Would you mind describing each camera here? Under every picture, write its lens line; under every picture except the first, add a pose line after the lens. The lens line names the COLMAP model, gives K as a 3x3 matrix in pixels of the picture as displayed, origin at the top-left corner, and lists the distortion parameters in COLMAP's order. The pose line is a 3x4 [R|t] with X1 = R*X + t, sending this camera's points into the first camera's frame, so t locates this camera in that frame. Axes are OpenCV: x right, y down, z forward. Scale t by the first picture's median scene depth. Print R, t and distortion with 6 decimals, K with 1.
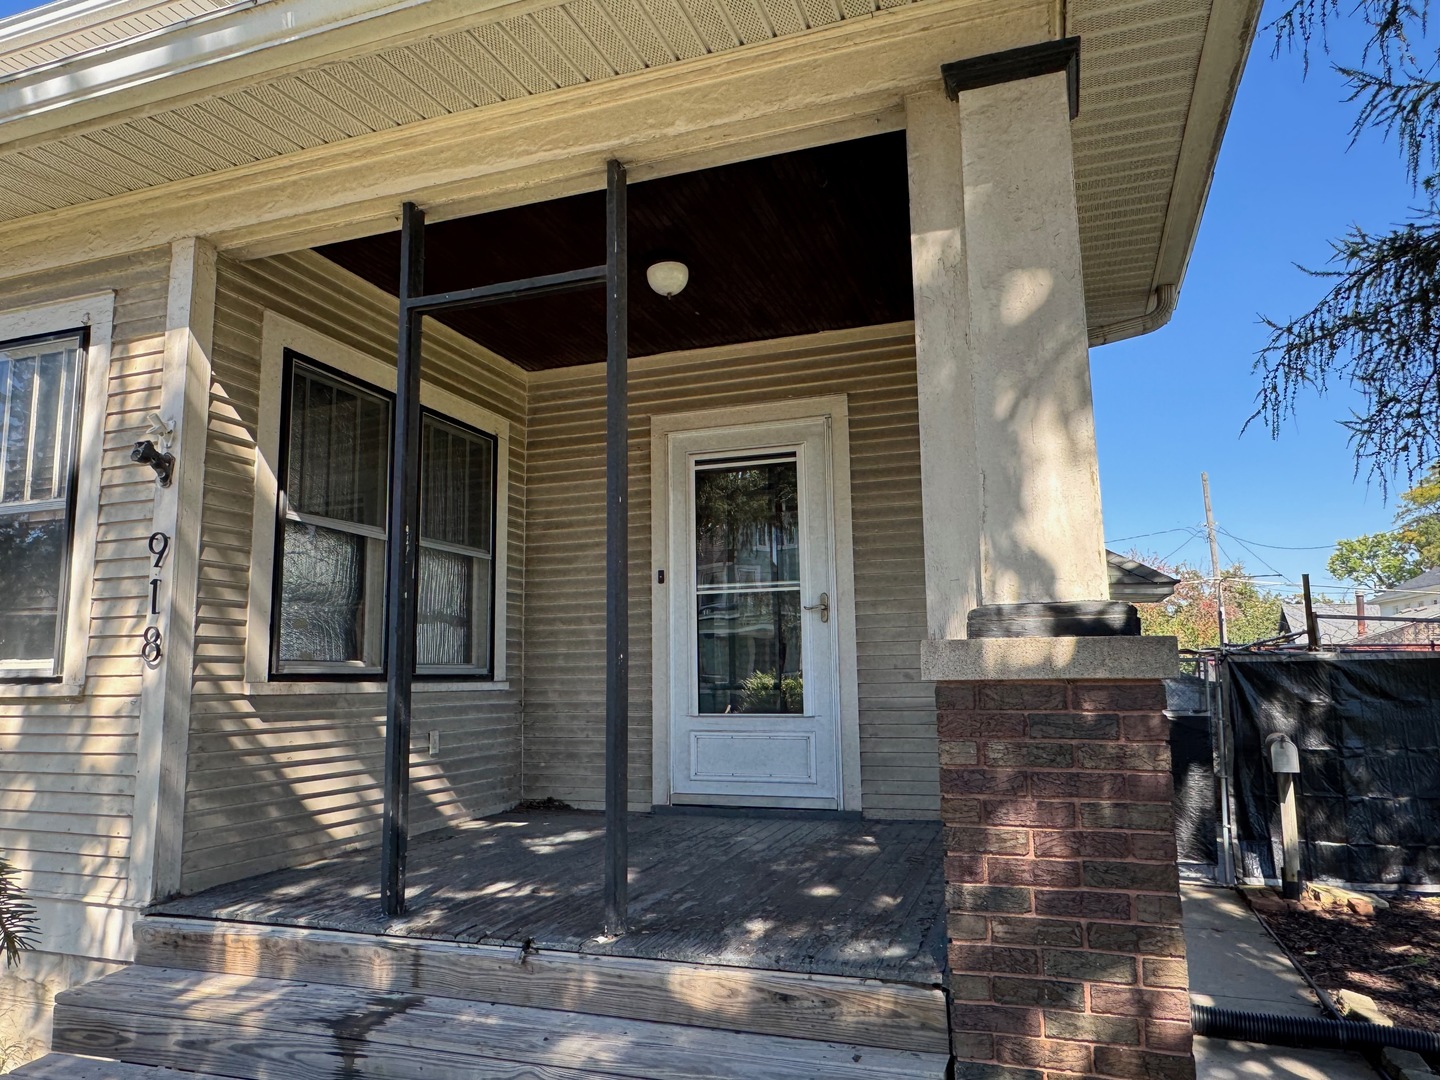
lens RADIAL K [[984.8, 0, 720.0], [0, 984.8, 540.0], [0, 0, 1]] dist [0.026079, -0.000110]
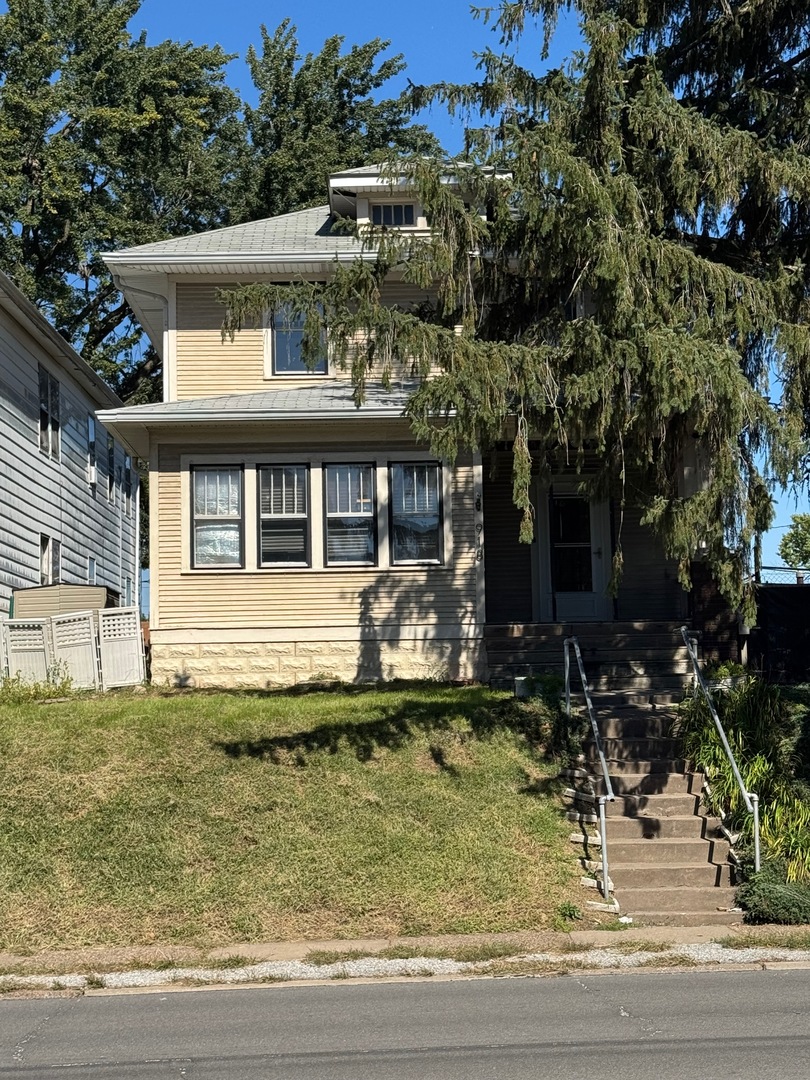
lens RADIAL K [[1826.4, 0, 405.0], [0, 1826.4, 540.0], [0, 0, 1]] dist [0.005881, 0.001161]
pose [[0.941792, 0.025909, 0.335195, -2.954248], [-0.035856, 0.999080, 0.023519, -0.092801], [-0.334278, -0.034168, 0.941855, -5.026100]]
